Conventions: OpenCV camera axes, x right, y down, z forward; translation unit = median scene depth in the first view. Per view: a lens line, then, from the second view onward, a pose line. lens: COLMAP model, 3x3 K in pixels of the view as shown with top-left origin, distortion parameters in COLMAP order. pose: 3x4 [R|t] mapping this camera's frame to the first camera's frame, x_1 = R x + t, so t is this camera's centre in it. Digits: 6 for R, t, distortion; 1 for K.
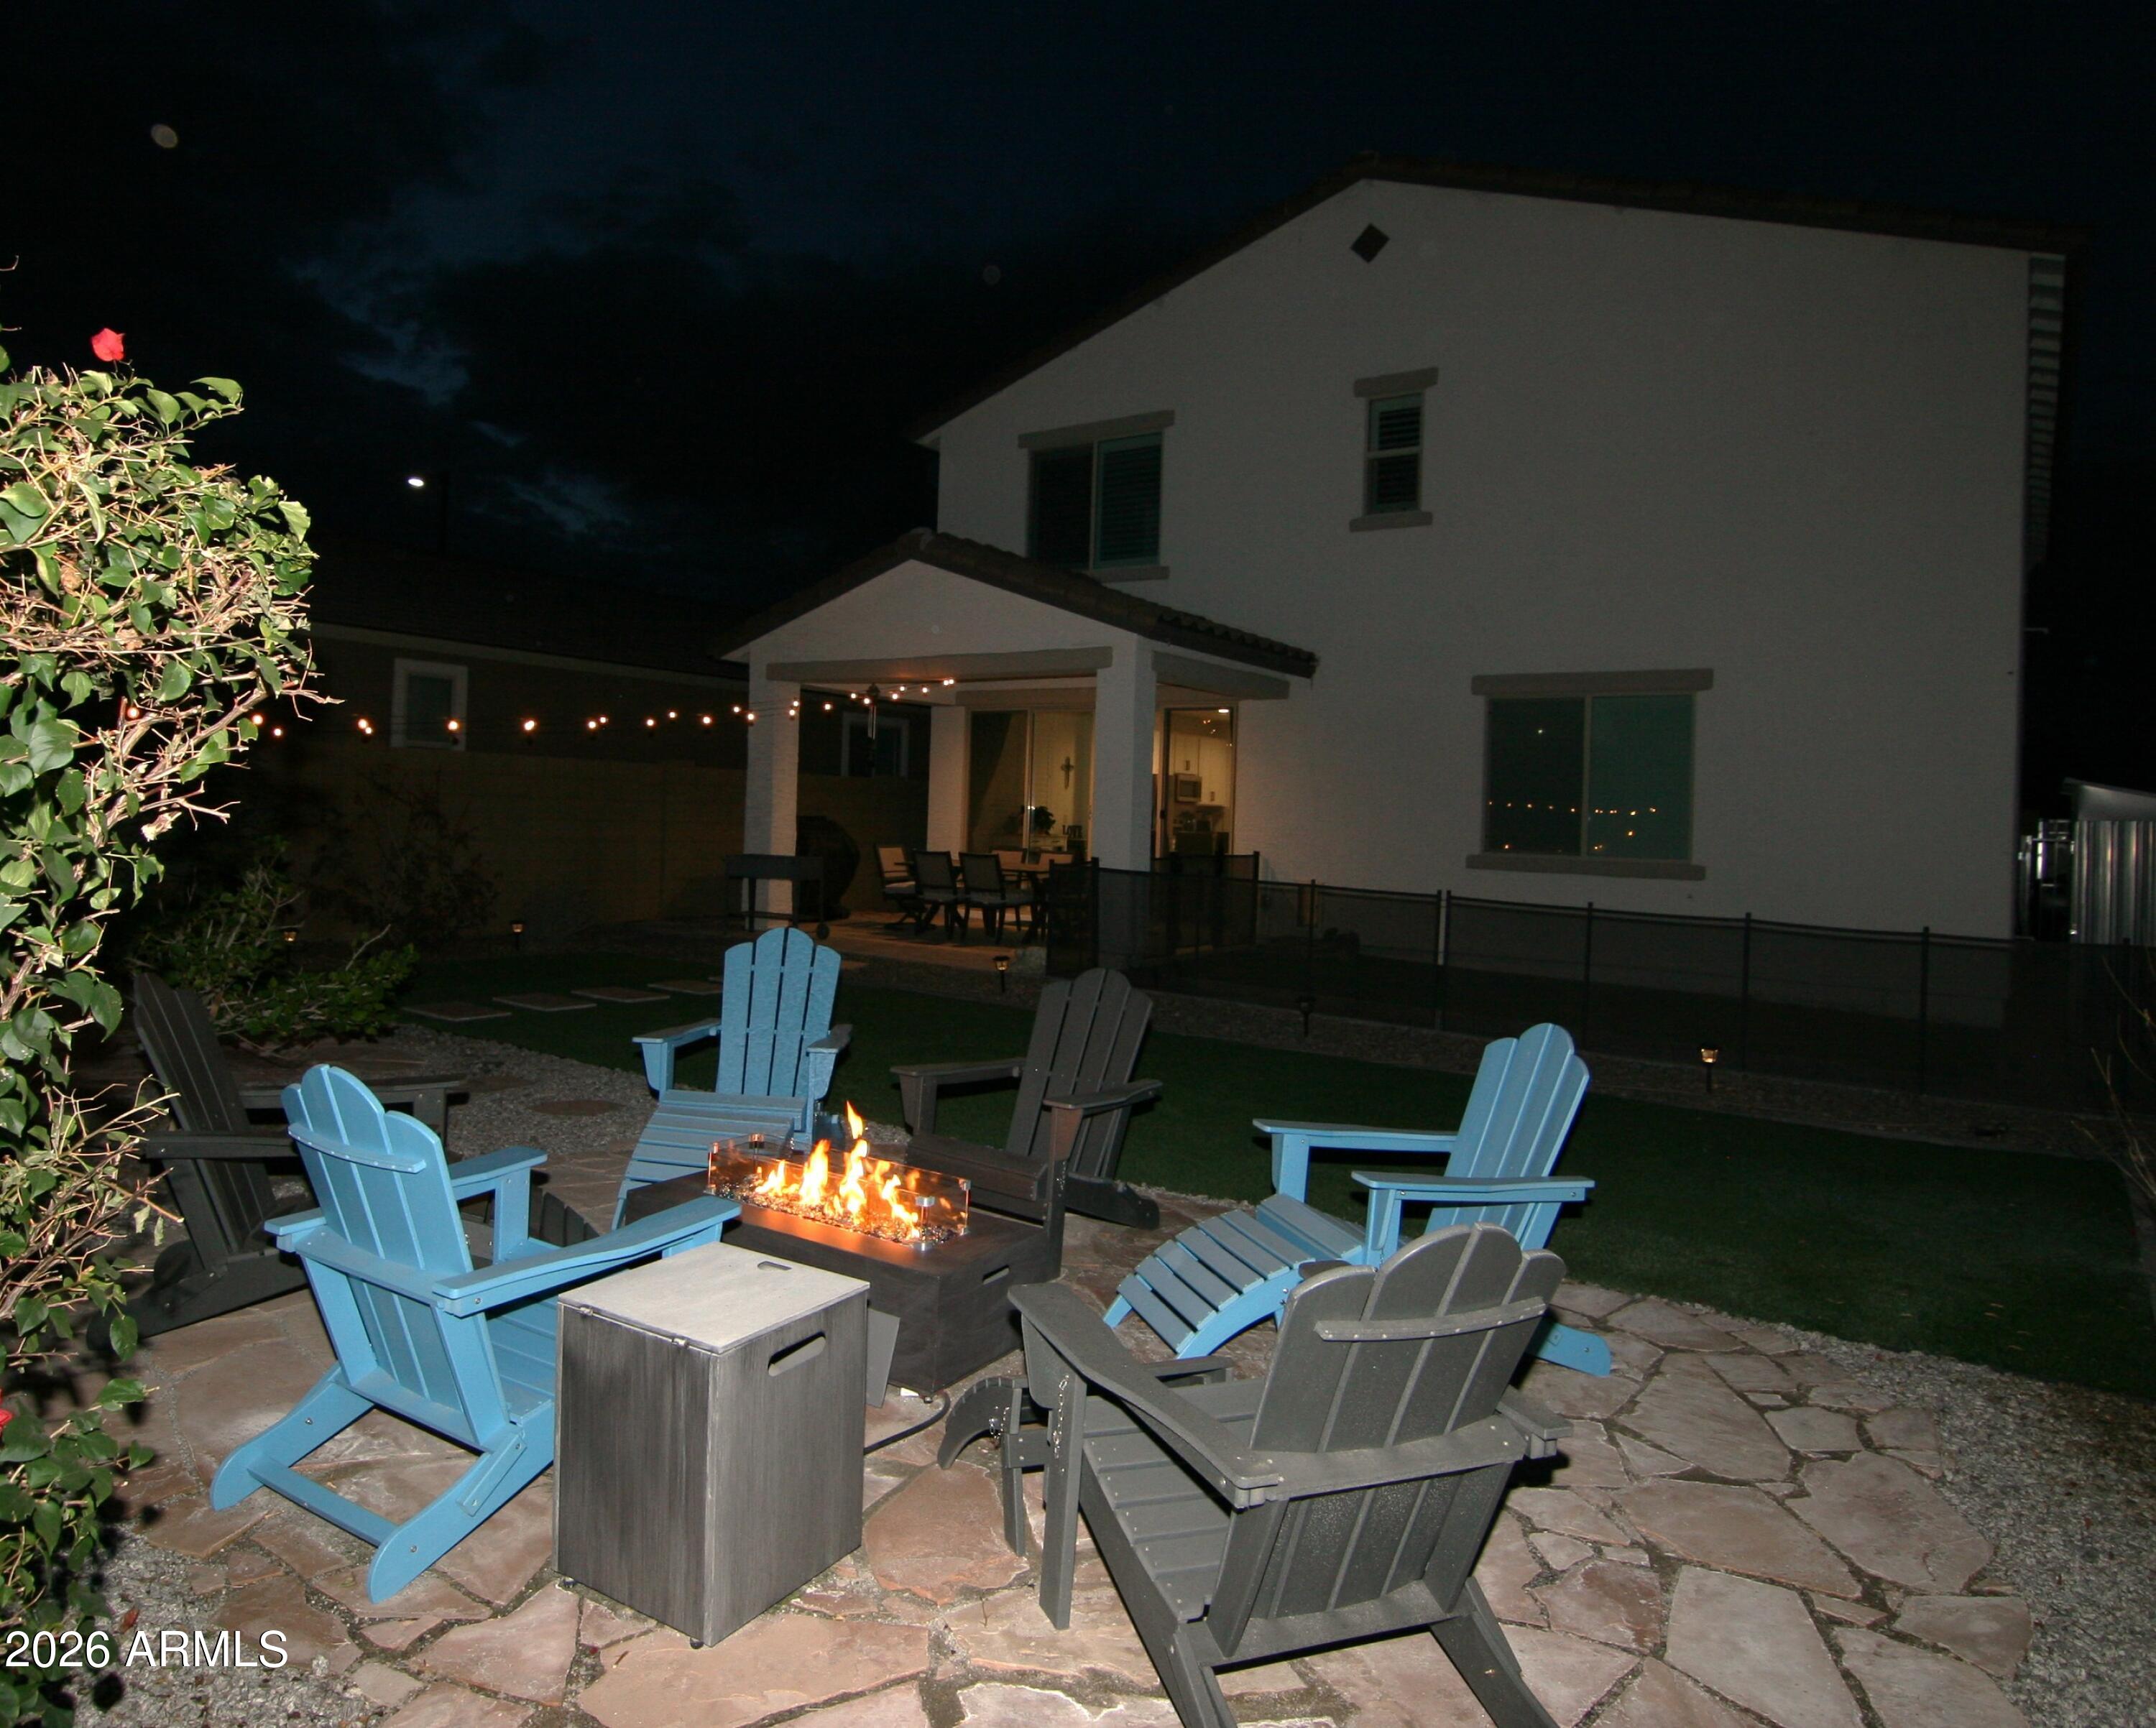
lens RADIAL K [[1435.7, 0, 974.8], [0, 1435.7, 808.2], [0, 0, 1]] dist [-0.009108, -0.006631]
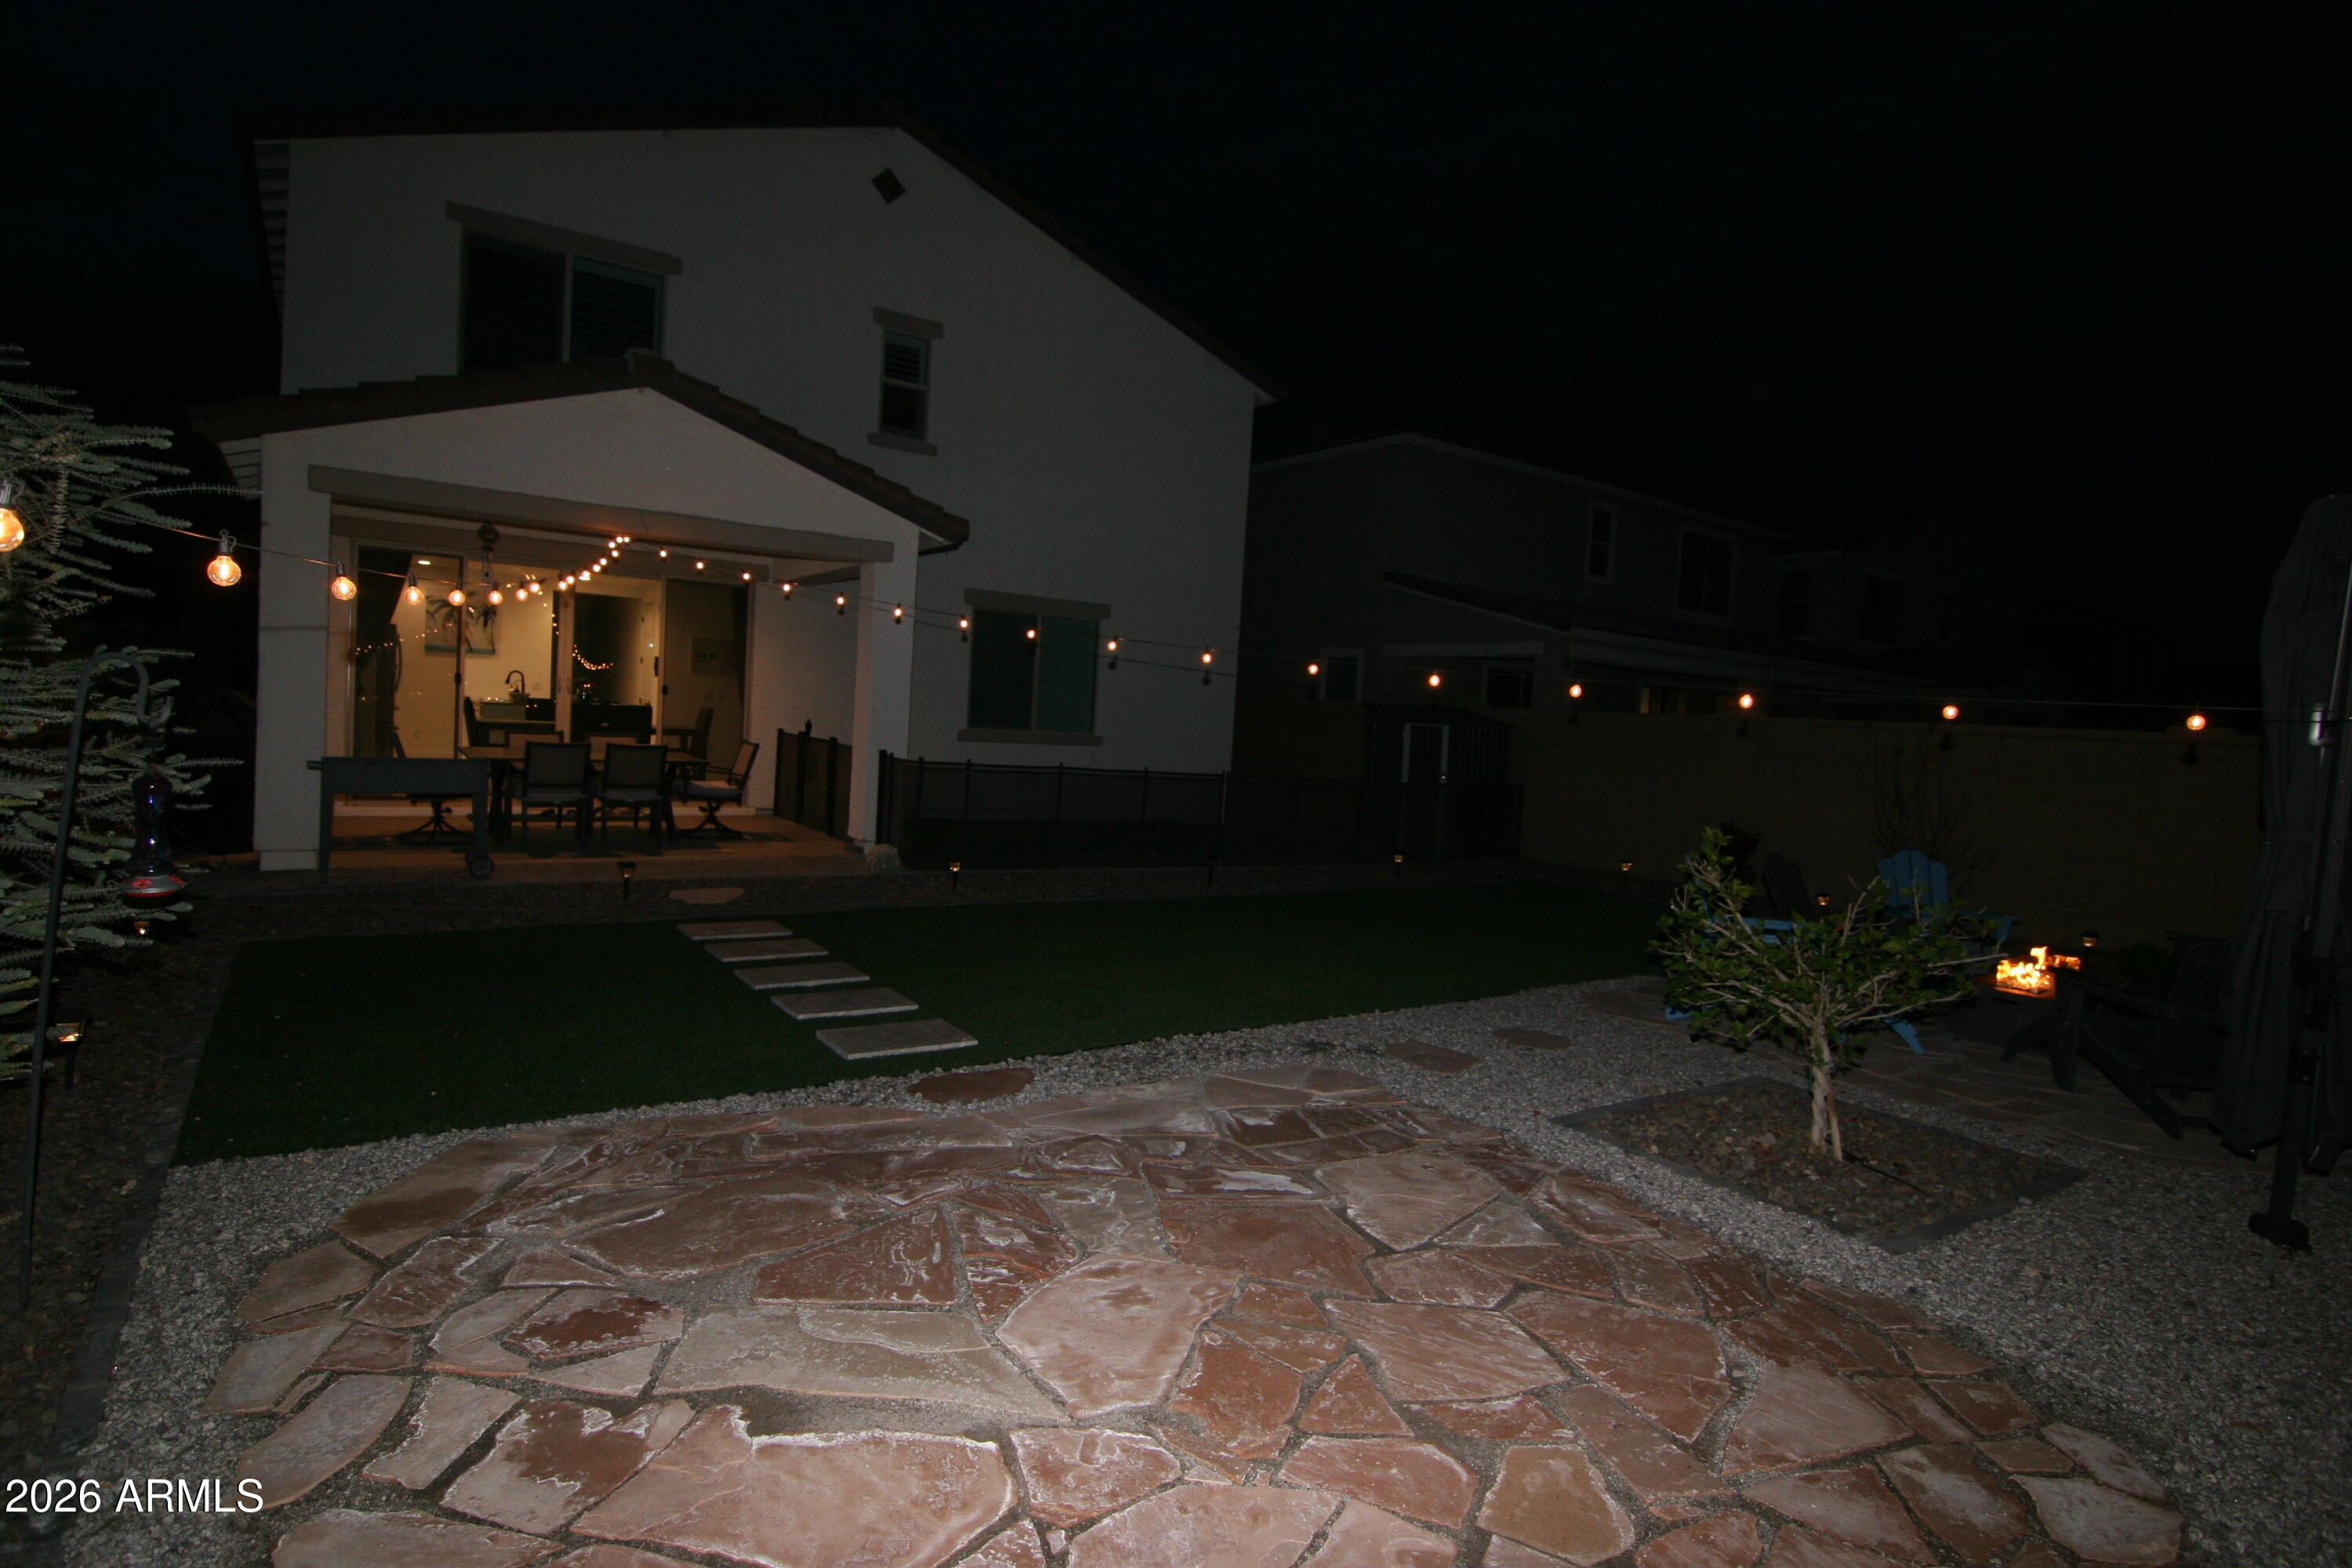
lens RADIAL K [[1189.6, 0, 1173.9], [0, 1189.6, 766.7], [0, 0, 1]] dist [-0.002684, -0.012284]
pose [[0.313488, -0.061507, 0.947598, -2.822047], [-0.051273, 0.995348, 0.081569, -0.145343], [-0.948207, -0.074158, 0.308876, 2.336883]]
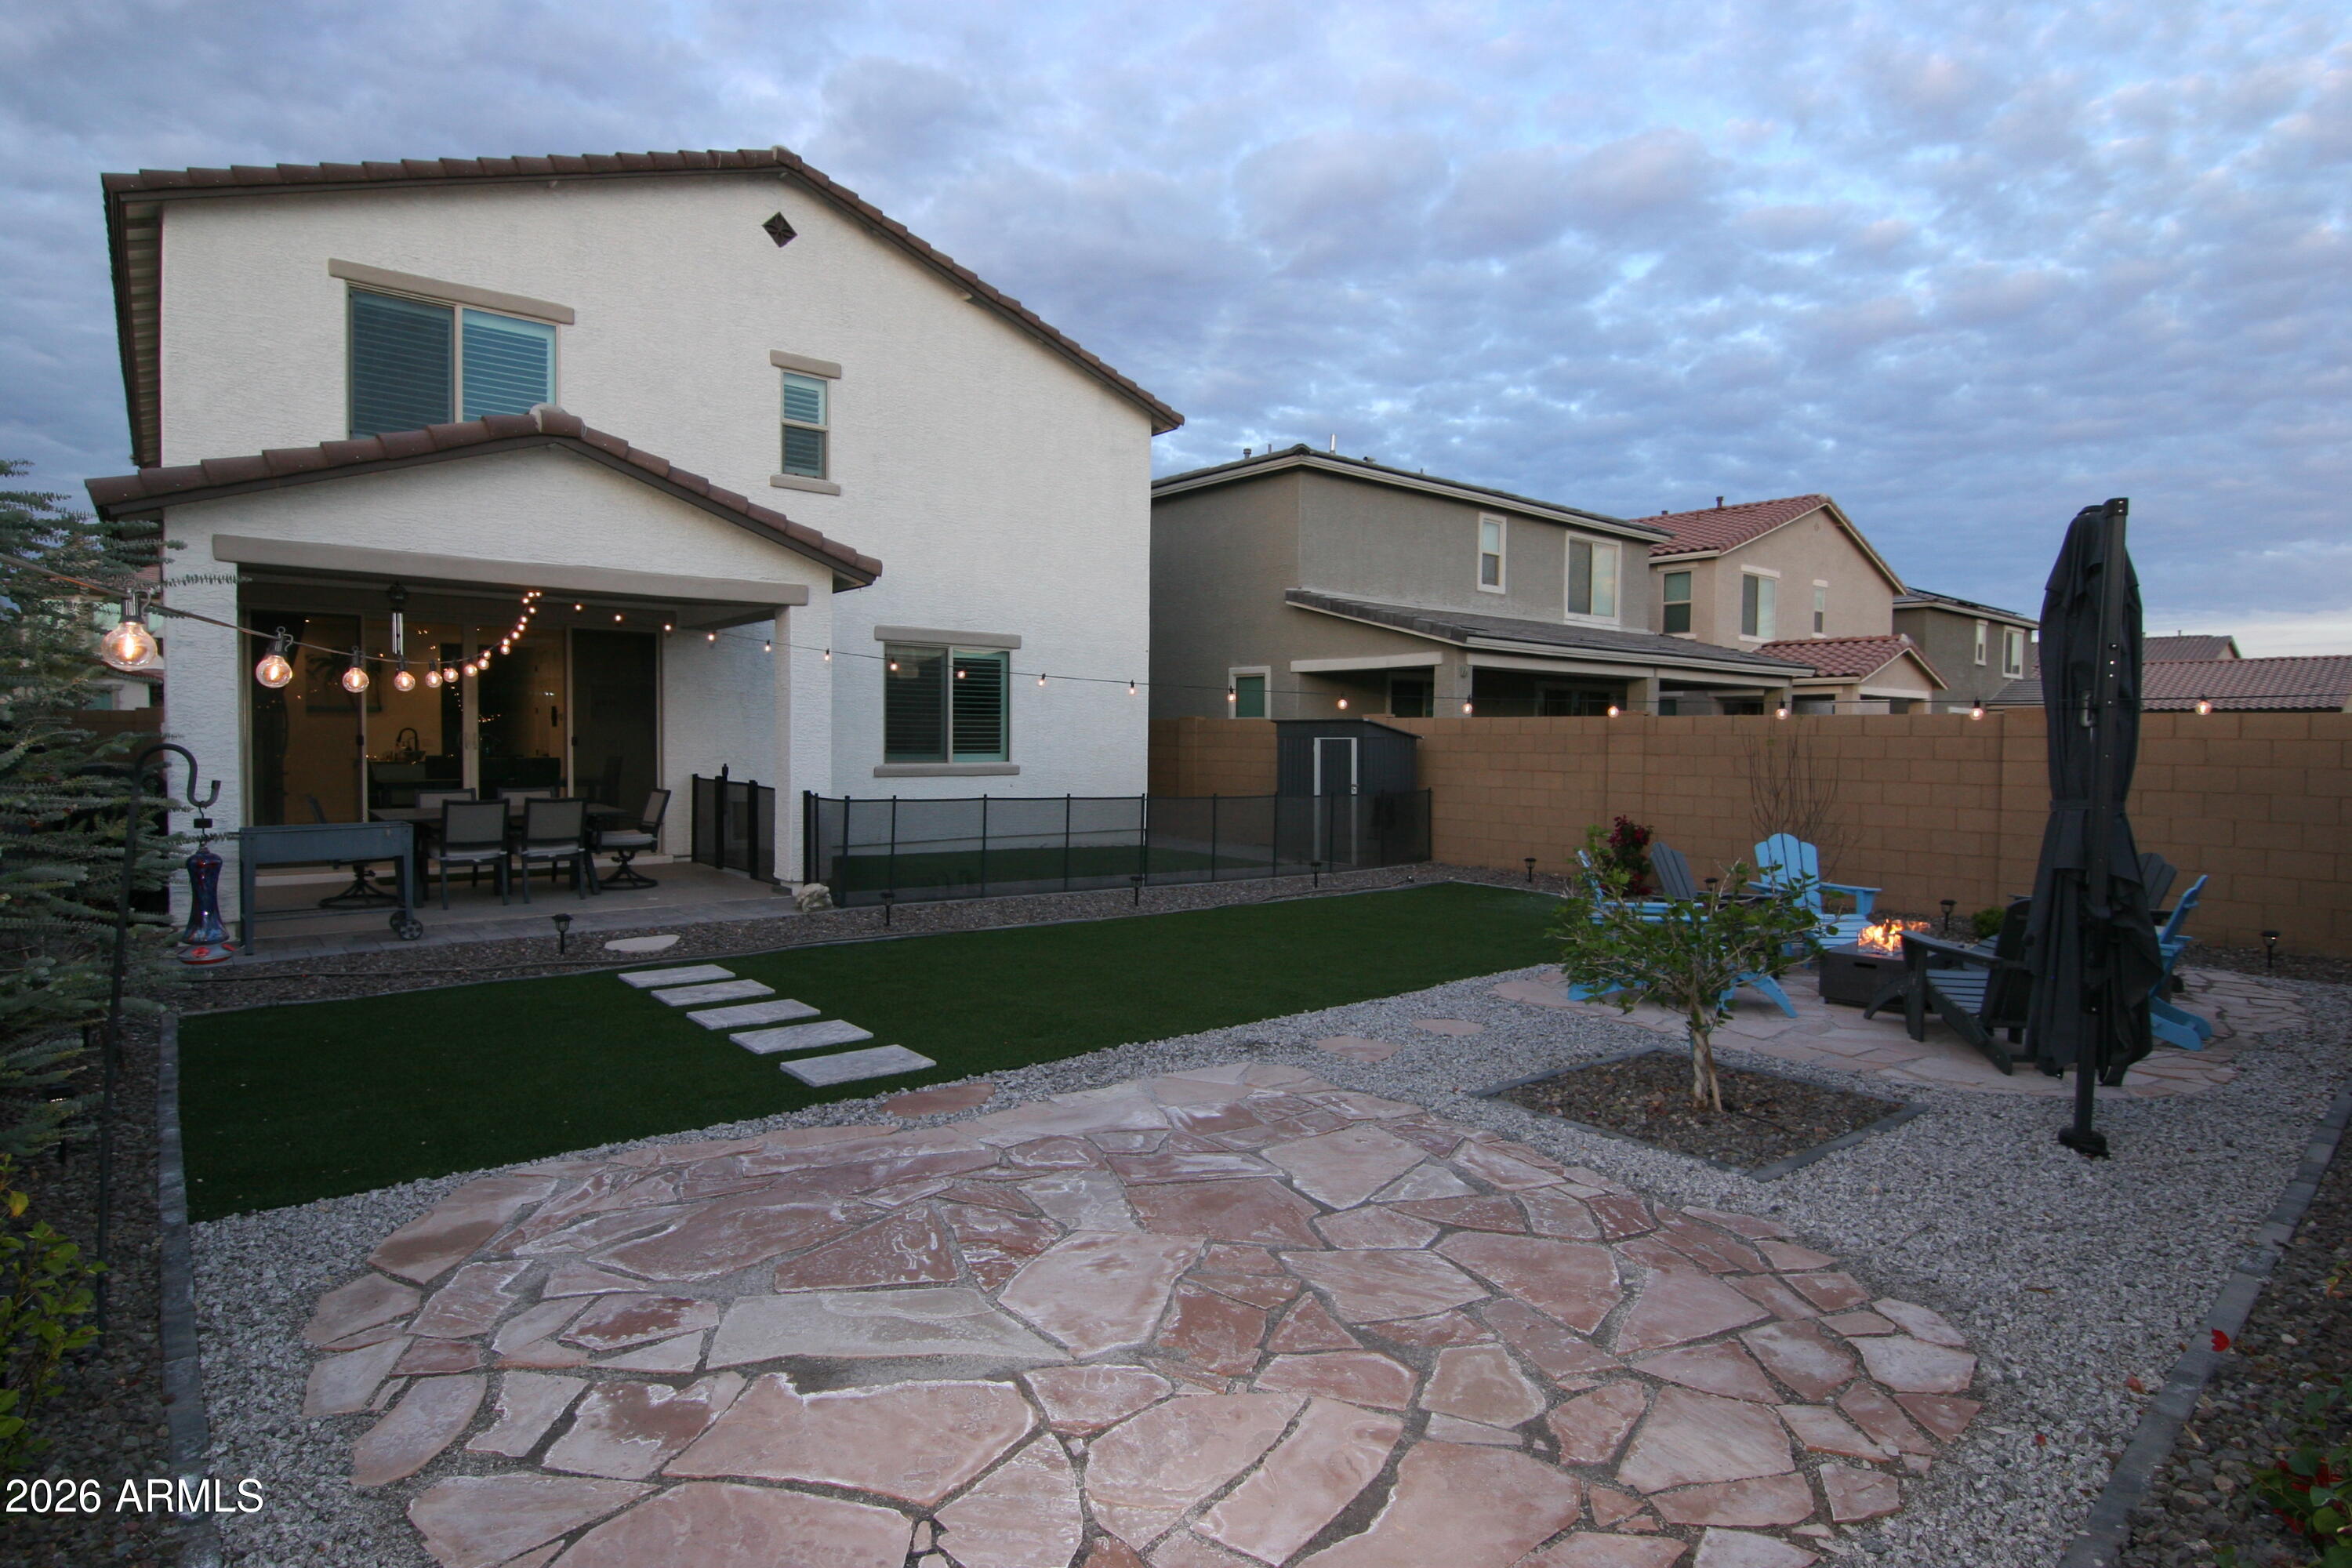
lens RADIAL K [[1213.1, 0, 1171.1], [0, 1213.1, 772.9], [0, 0, 1]] dist [-0.000449, -0.014319]
pose [[0.238612, -0.064224, 0.968989, -3.020320], [-0.005331, 0.997709, 0.067441, -0.167865], [-0.971100, -0.021258, 0.237723, 2.323557]]
